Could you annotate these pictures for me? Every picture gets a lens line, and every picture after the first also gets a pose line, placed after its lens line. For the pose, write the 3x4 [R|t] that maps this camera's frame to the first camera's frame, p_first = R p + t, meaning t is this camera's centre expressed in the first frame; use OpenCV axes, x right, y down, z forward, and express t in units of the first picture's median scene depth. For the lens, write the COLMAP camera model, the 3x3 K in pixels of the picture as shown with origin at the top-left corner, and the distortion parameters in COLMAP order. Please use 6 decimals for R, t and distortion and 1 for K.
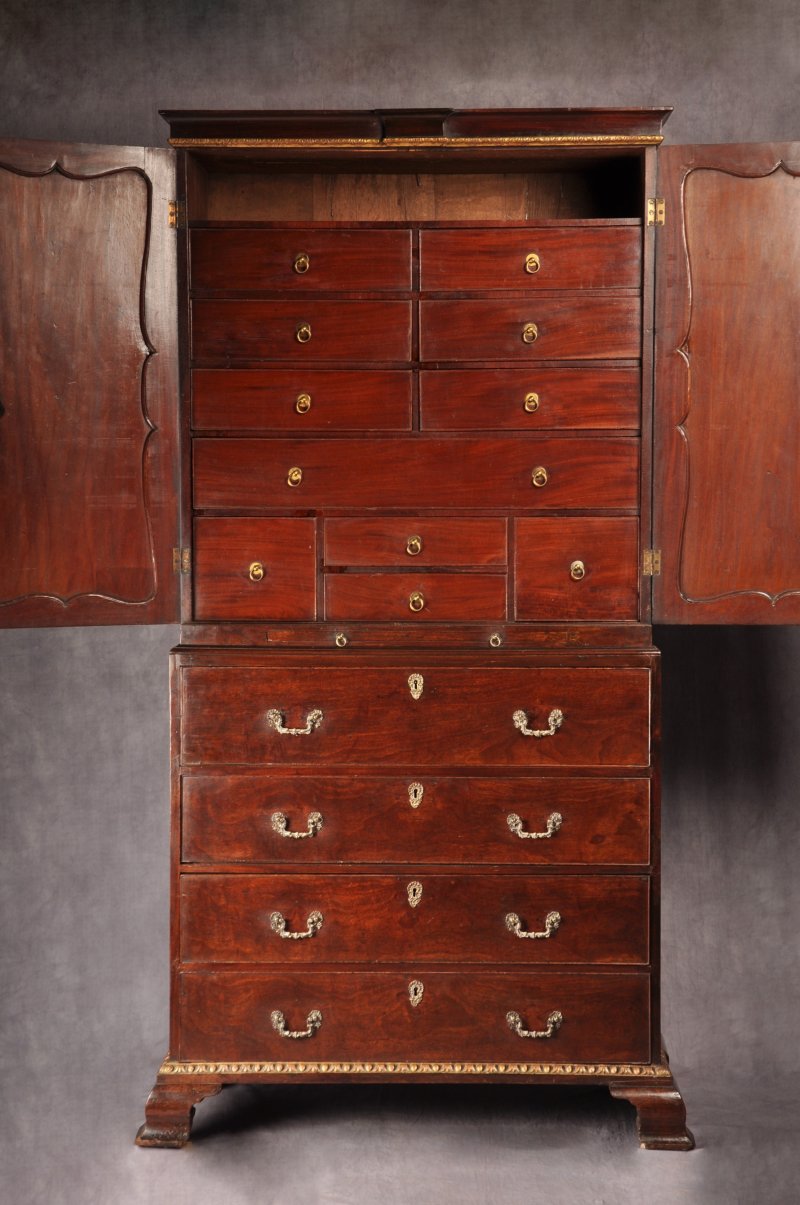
lens RADIAL K [[1385.6, 0, 402.5], [0, 1385.6, 566.1], [0, 0, 1]] dist [0.117025, 0.000000]
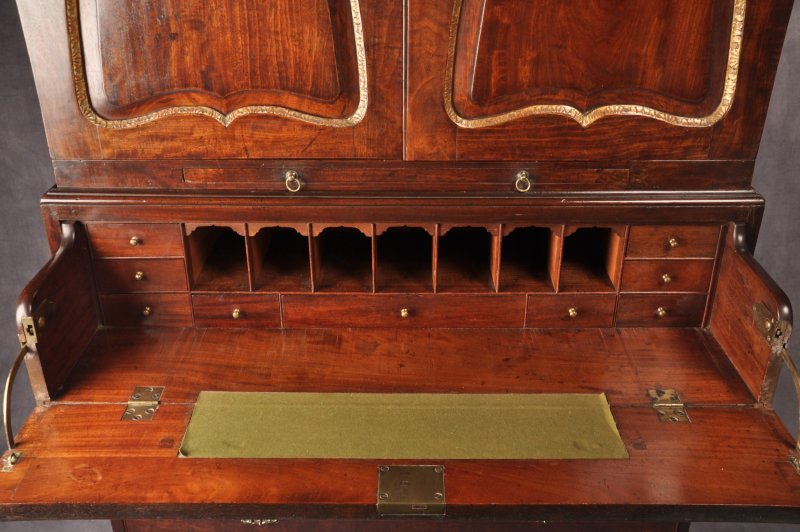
lens RADIAL K [[732.0, 0, 392.2], [0, 732.0, 242.8], [0, 0, 1]] dist [-0.009867, 0.000000]
pose [[0.999912, -0.007113, 0.011173, -0.000640], [0.002455, 0.928449, 0.371452, -0.051098], [-0.013015, -0.371392, 0.928385, 0.657326]]
